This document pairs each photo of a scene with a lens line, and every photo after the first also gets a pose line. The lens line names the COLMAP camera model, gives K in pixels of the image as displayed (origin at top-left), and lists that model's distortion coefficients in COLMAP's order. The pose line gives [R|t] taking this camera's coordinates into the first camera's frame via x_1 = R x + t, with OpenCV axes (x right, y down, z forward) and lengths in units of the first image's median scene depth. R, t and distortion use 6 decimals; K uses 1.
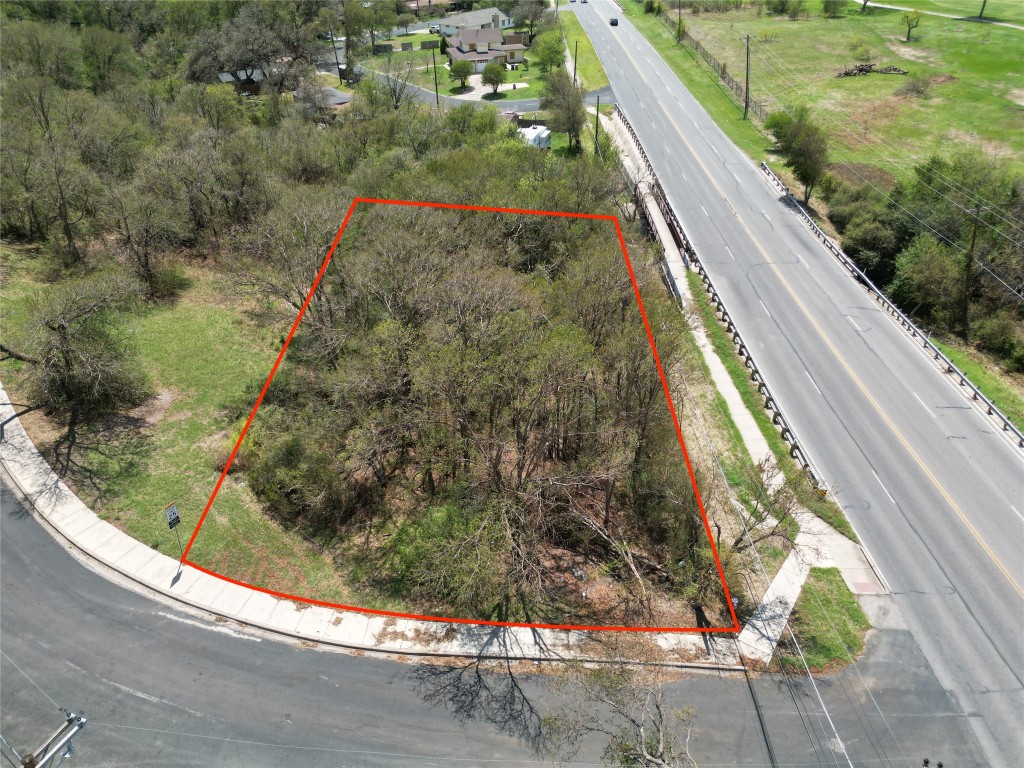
lens RADIAL K [[716.2, 0, 510.2], [0, 716.2, 384.8], [0, 0, 1]] dist [0.070161, -0.067812]
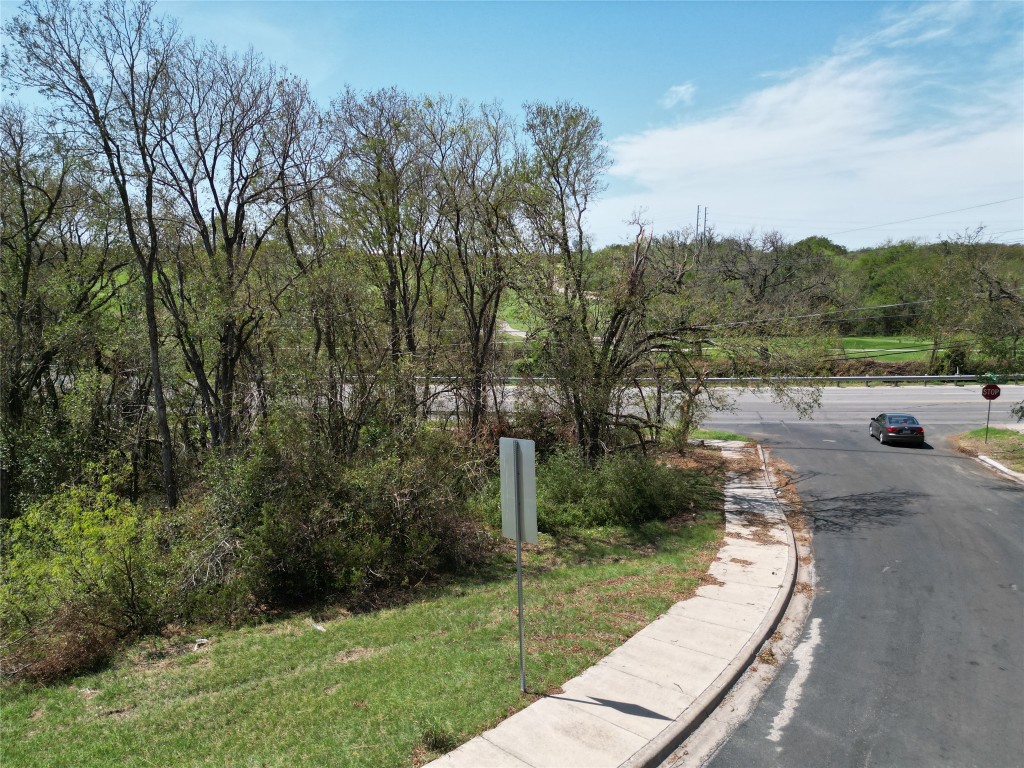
lens RADIAL K [[716.2, 0, 508.1], [0, 716.2, 380.6], [0, 0, 1]] dist [0.070161, -0.067812]
pose [[0.278112, -0.136956, 0.950735, -0.566812], [0.543681, 0.838420, -0.038262, 0.118392], [-0.791875, 0.527537, 0.307634, 0.697137]]
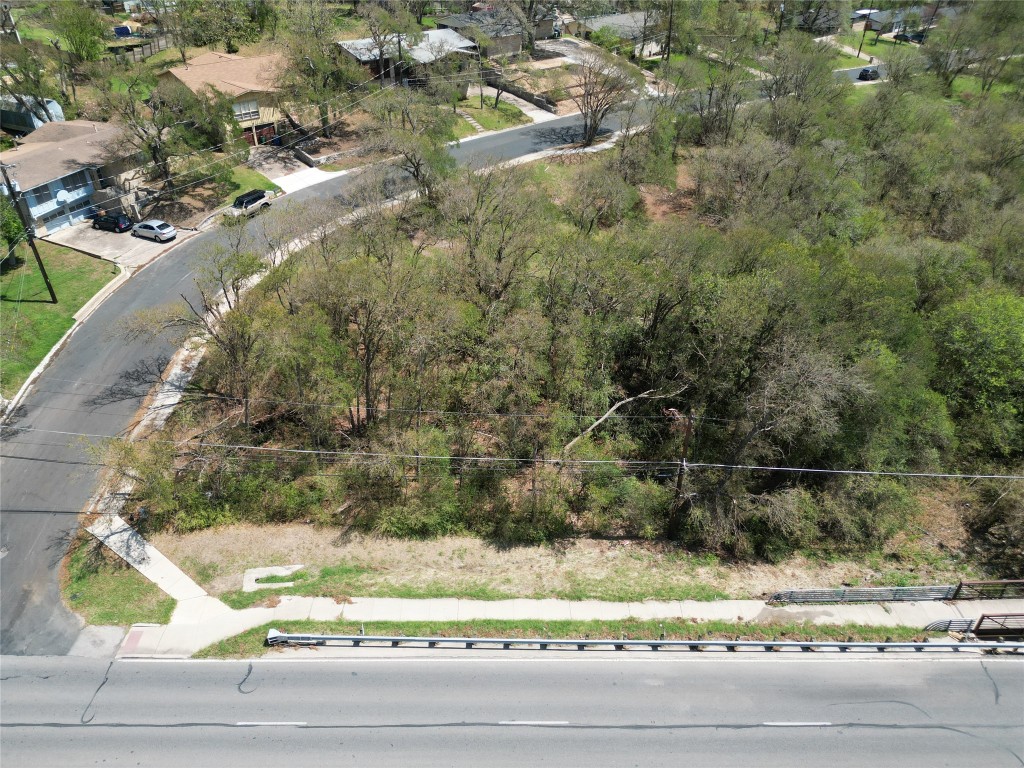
lens RADIAL K [[716.2, 0, 507.3], [0, 716.2, 389.8], [0, 0, 1]] dist [0.070161, -0.067812]
pose [[0.009281, 0.584041, -0.811671, 0.941267], [-0.562856, 0.673958, 0.478513, -0.590760], [0.826503, 0.452413, 0.334986, 0.820211]]
